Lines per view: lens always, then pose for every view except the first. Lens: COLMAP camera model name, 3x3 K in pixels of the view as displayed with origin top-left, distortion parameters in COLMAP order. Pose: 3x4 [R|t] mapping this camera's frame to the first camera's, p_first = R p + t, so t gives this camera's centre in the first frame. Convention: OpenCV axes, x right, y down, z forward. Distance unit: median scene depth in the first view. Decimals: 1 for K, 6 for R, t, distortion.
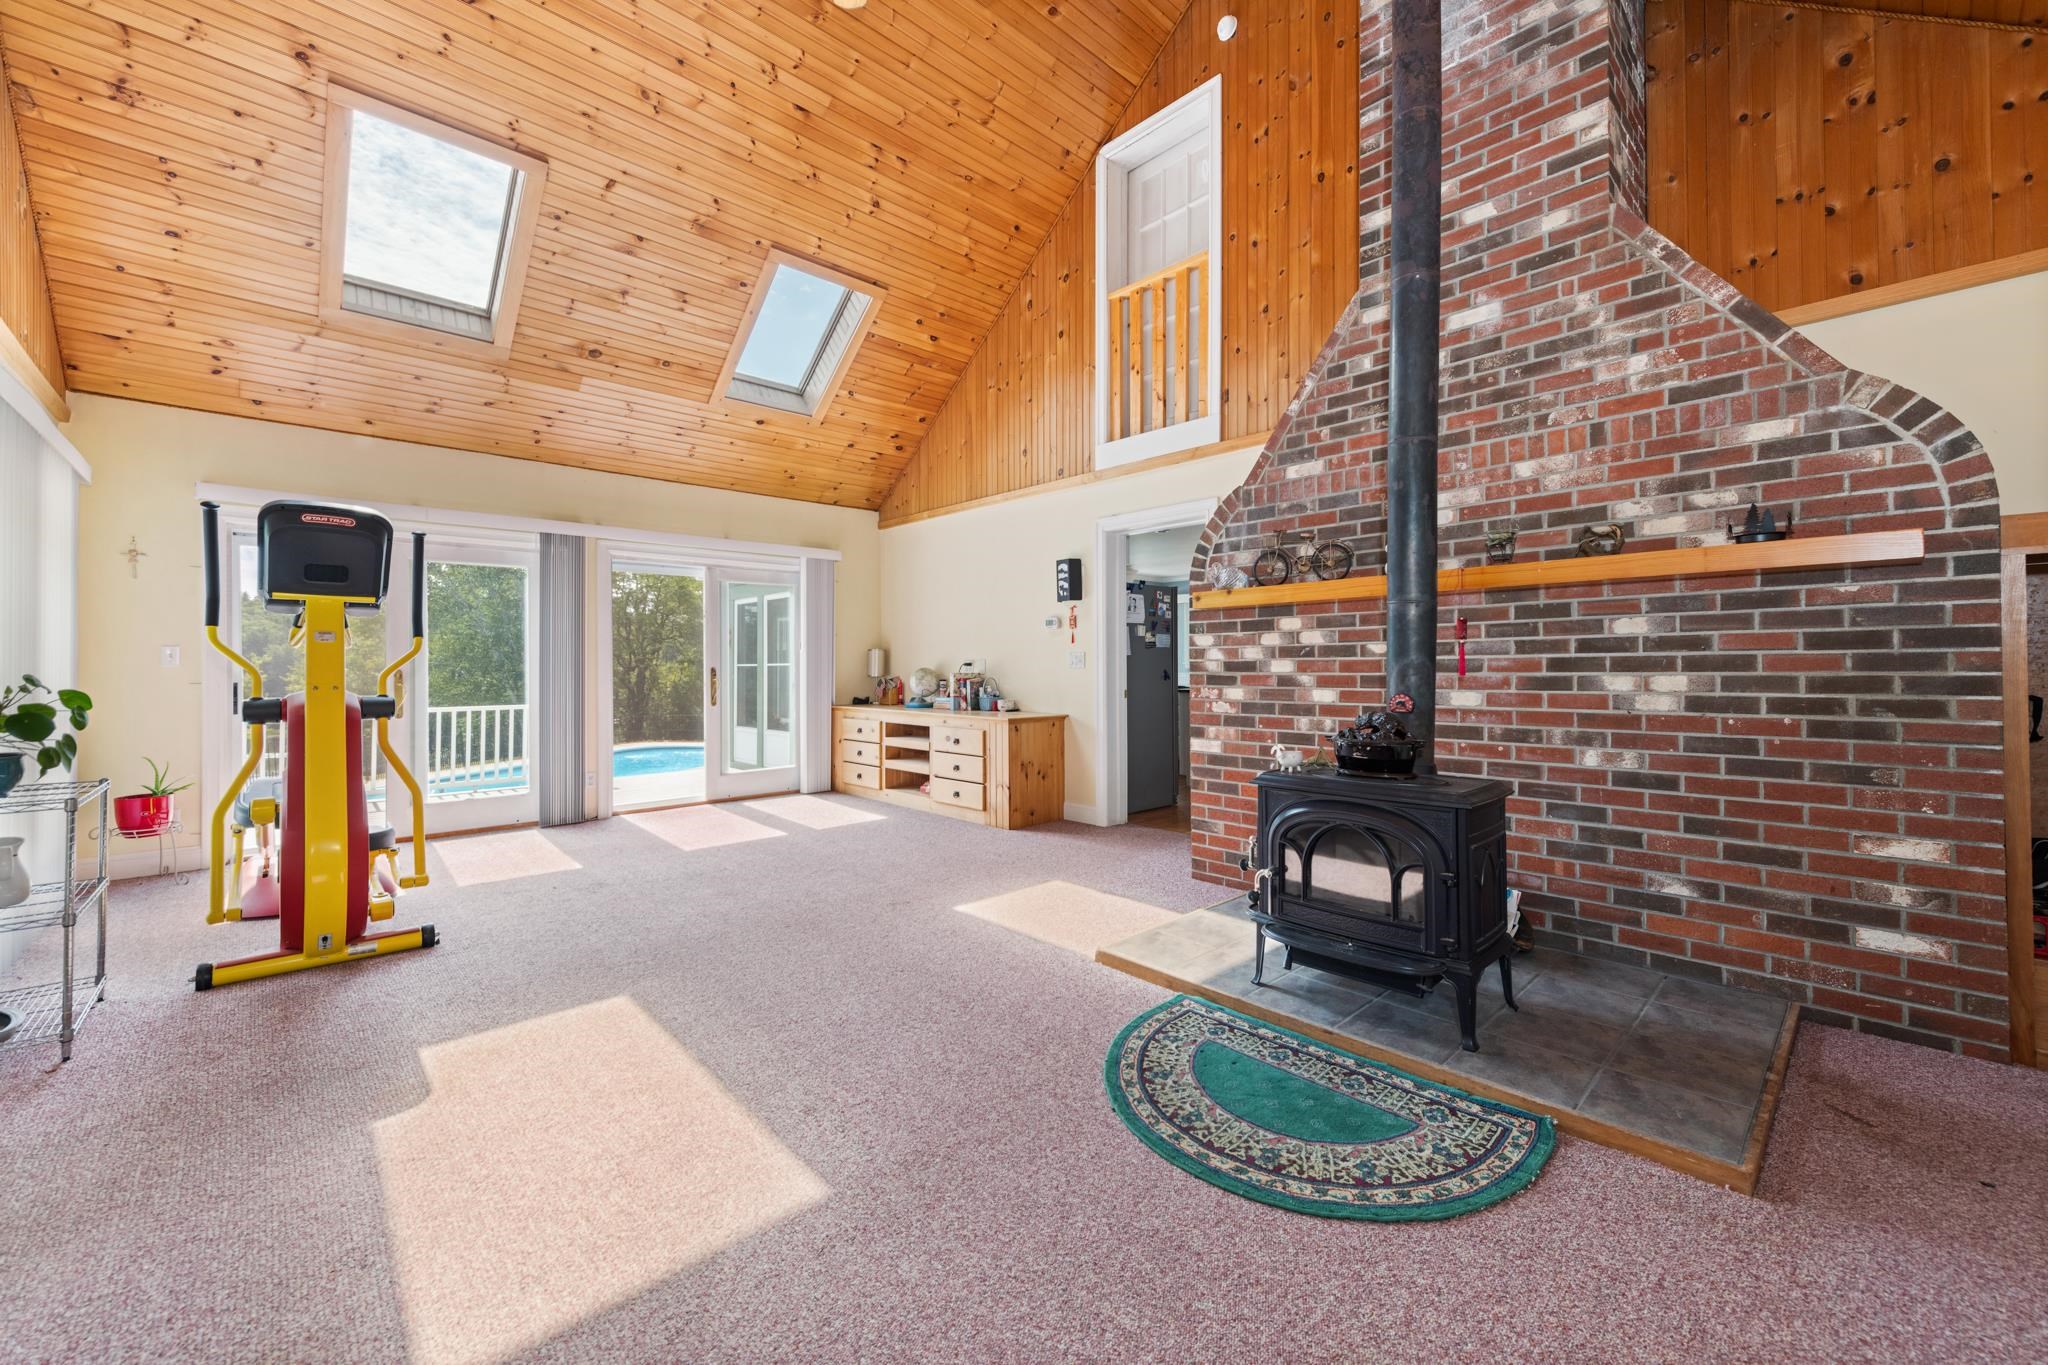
lens RADIAL K [[802.9, 0, 1034.4], [0, 802.9, 663.9], [0, 0, 1]] dist [0.008811, -0.003106]
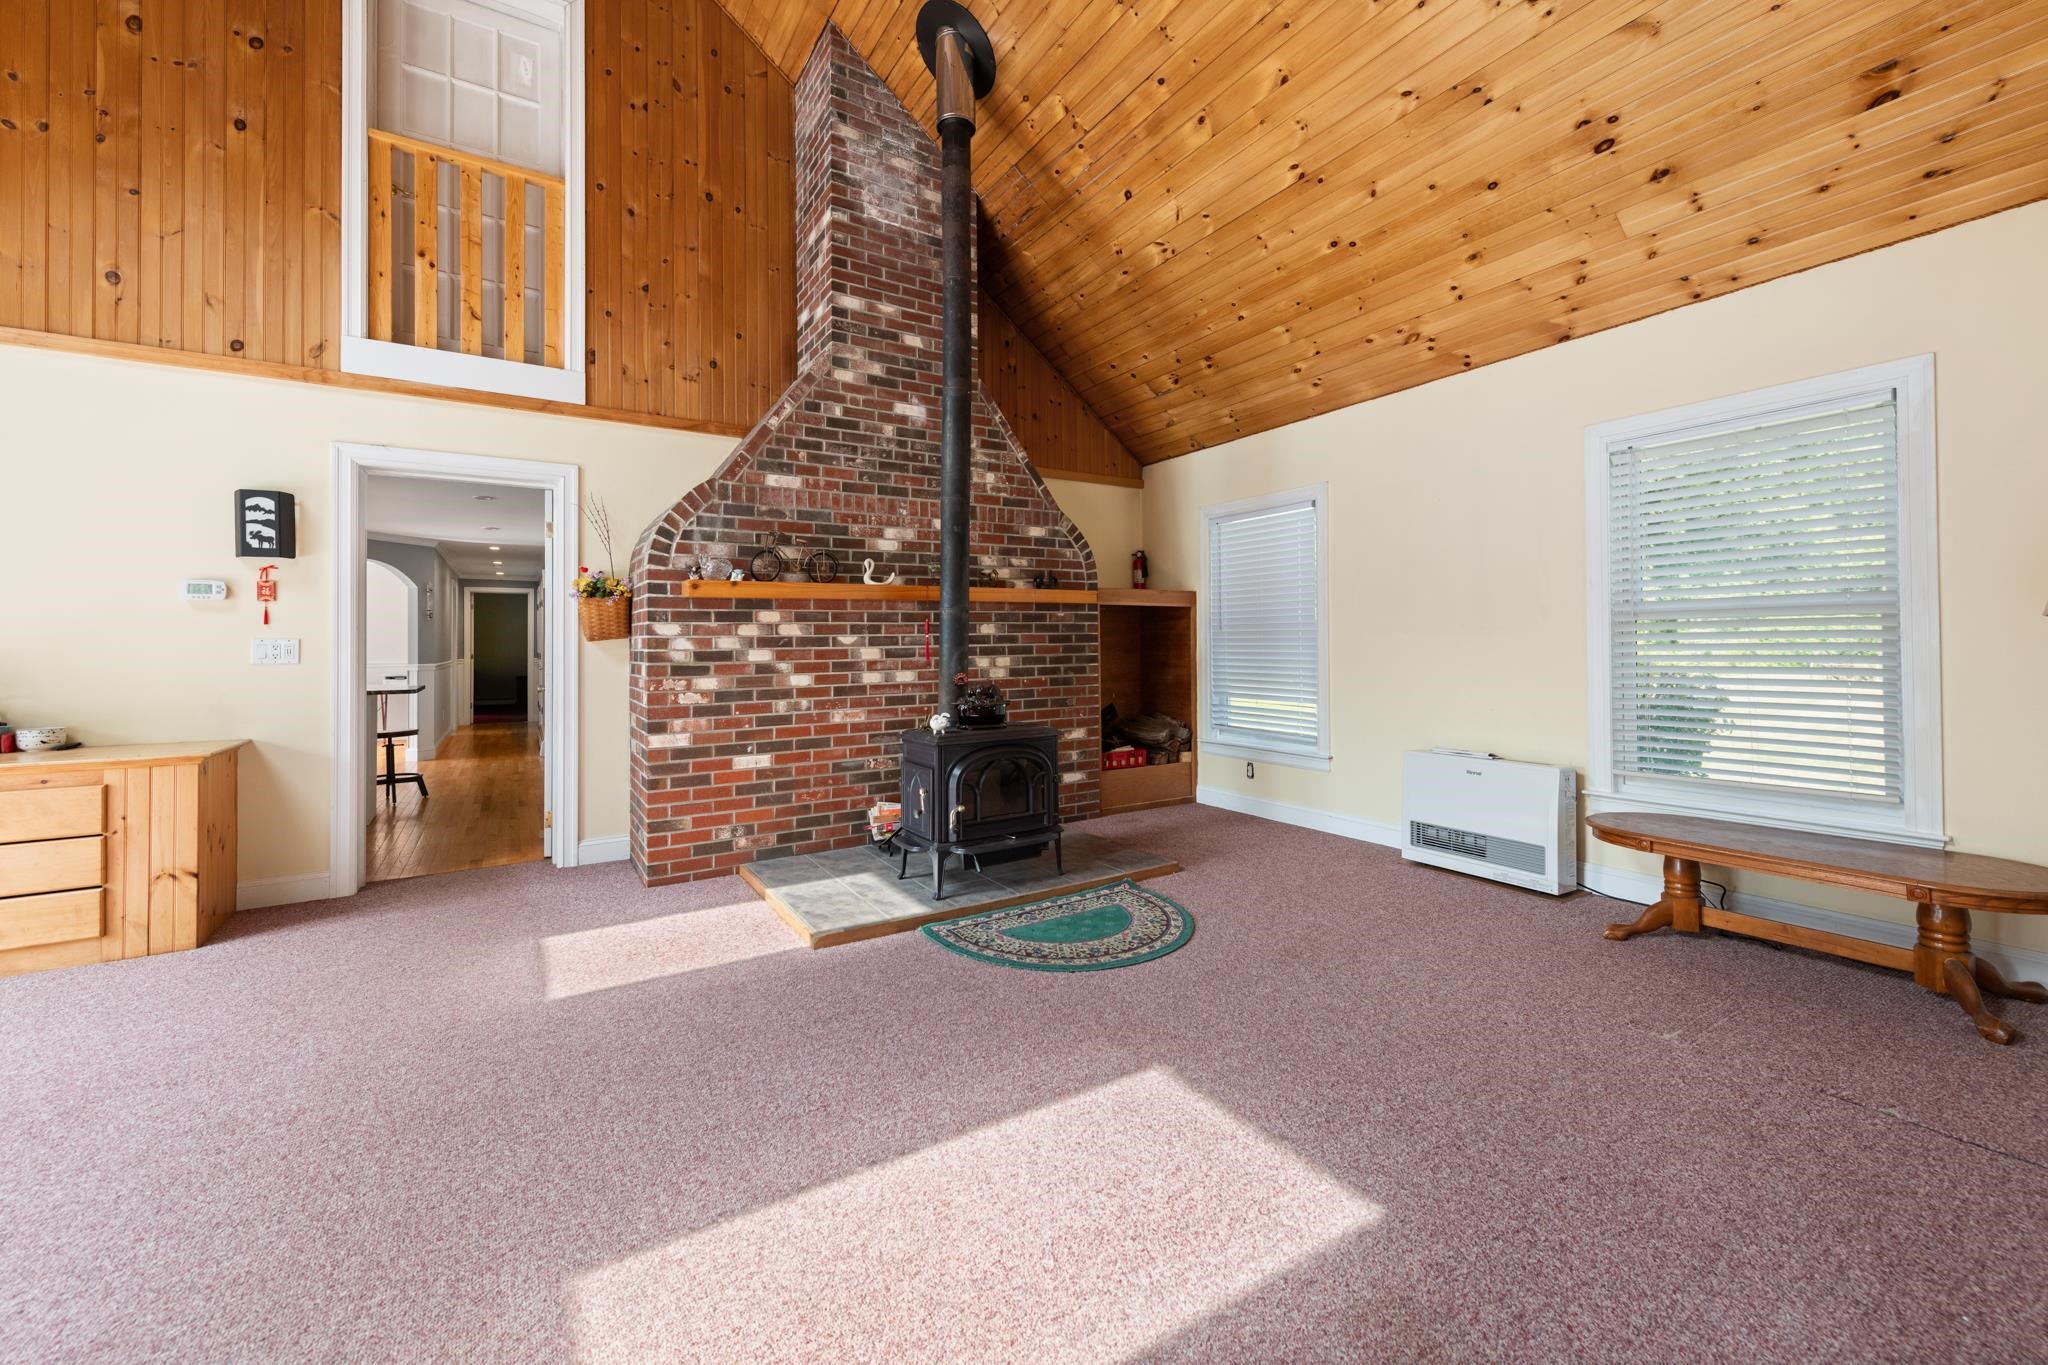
lens RADIAL K [[802.9, 0, 1046.4], [0, 802.9, 641.2], [0, 0, 1]] dist [0.008811, -0.003106]
pose [[0.188909, 0.004906, 0.981982, -0.745513], [0.006822, 0.999957, -0.006308, -0.007288], [-0.981971, 0.007891, 0.188867, 0.450849]]
